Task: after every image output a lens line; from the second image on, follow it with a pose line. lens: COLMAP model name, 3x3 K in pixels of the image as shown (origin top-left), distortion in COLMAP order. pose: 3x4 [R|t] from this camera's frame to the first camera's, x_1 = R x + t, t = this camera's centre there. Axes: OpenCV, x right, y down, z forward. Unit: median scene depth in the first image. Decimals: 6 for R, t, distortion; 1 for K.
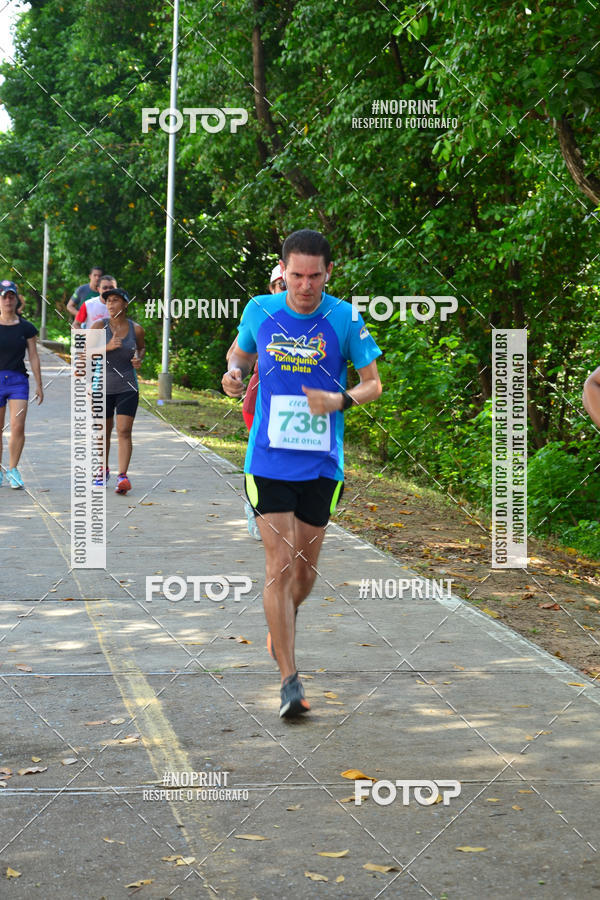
lens RADIAL K [[2496.9, 0, 339.6], [0, 2496.9, 452.2], [0, 0, 1]] dist [0.051445, 0.821858]
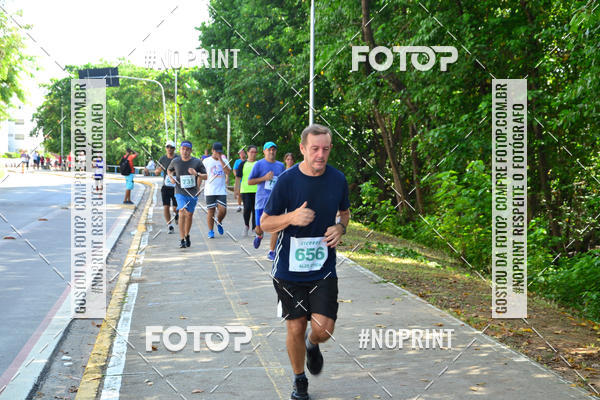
lens RADIAL K [[1240.0, 0, 299.1], [0, 1240.0, 217.9], [0, 0, 1]] dist [-0.030197, 0.245557]
pose [[0.998194, -0.023448, -0.055315, -0.032293], [0.022604, 0.999619, -0.015831, -0.011545], [0.055665, 0.014552, 0.998343, 0.217397]]
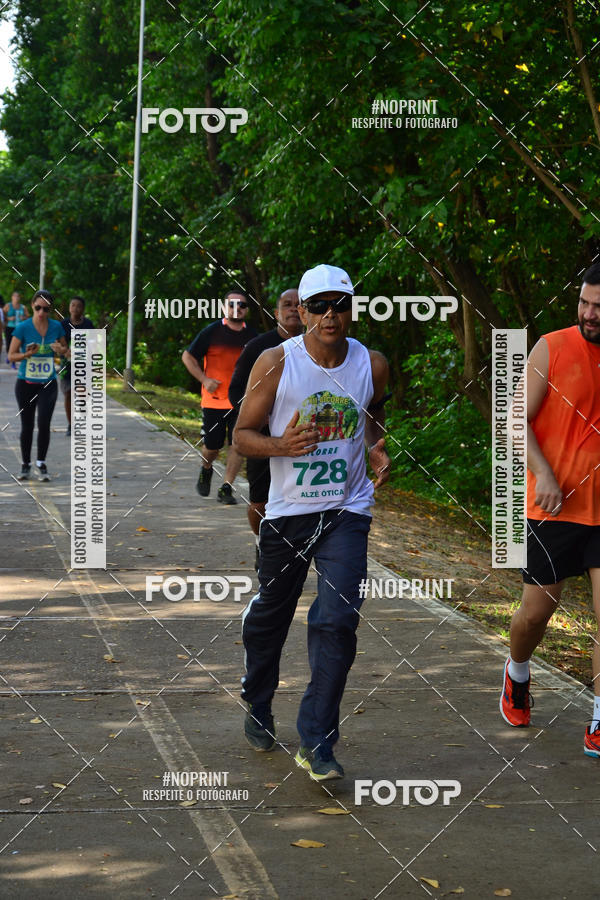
lens RADIAL K [[3289.8, 0, 276.5], [0, 3289.8, 450.1], [0, 0, 1]] dist [0.163422, 6.452170]
pose [[0.998756, 0.005881, -0.049517, 0.075140], [-0.006871, 0.999780, -0.019834, 0.037040], [0.049389, 0.020149, 0.998576, -0.567831]]
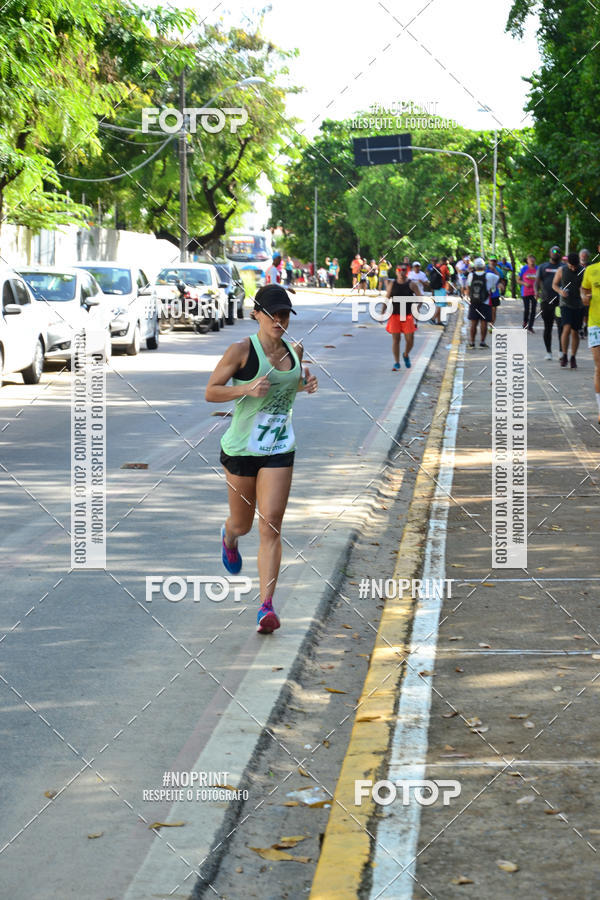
lens RADIAL K [[4010.0, 0, 321.1], [0, 4010.0, 449.7], [0, 0, 1]] dist [0.039908, 31.206468]
pose [[0.980538, -0.012328, -0.195941, 0.184849], [0.008546, 0.999761, -0.020136, 0.079101], [0.196143, 0.018070, 0.980409, -1.180018]]
